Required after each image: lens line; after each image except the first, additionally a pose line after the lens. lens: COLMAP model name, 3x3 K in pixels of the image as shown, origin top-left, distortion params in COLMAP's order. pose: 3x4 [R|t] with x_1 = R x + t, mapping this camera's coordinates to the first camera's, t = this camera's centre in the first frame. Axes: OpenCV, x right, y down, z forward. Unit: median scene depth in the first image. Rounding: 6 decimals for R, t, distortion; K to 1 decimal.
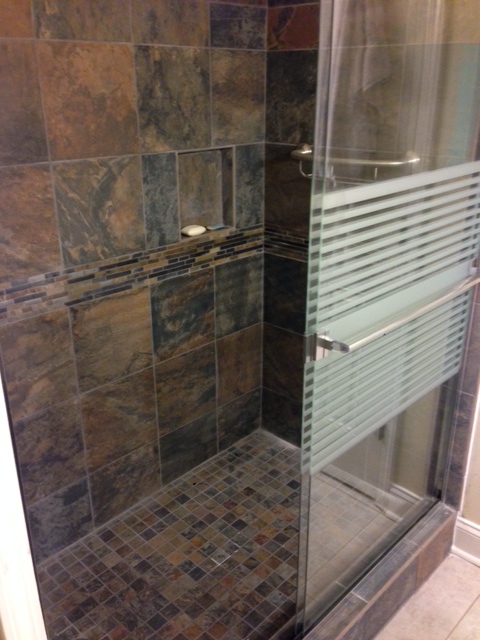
lens RADIAL K [[588.0, 0, 240.0], [0, 588.0, 320.0], [0, 0, 1]] dist [0.117893, -0.162172]
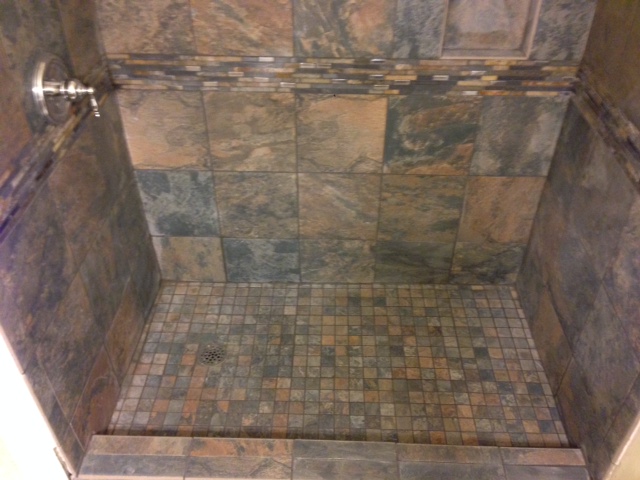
lens RADIAL K [[588.0, 0, 320.0], [0, 588.0, 240.0], [0, 0, 1]] dist [0.117893, -0.162172]
pose [[0.675088, 0.470377, -0.568332, 0.447818], [-0.283401, 0.876613, 0.388888, -0.205229], [0.681131, -0.101468, 0.725097, 0.210535]]
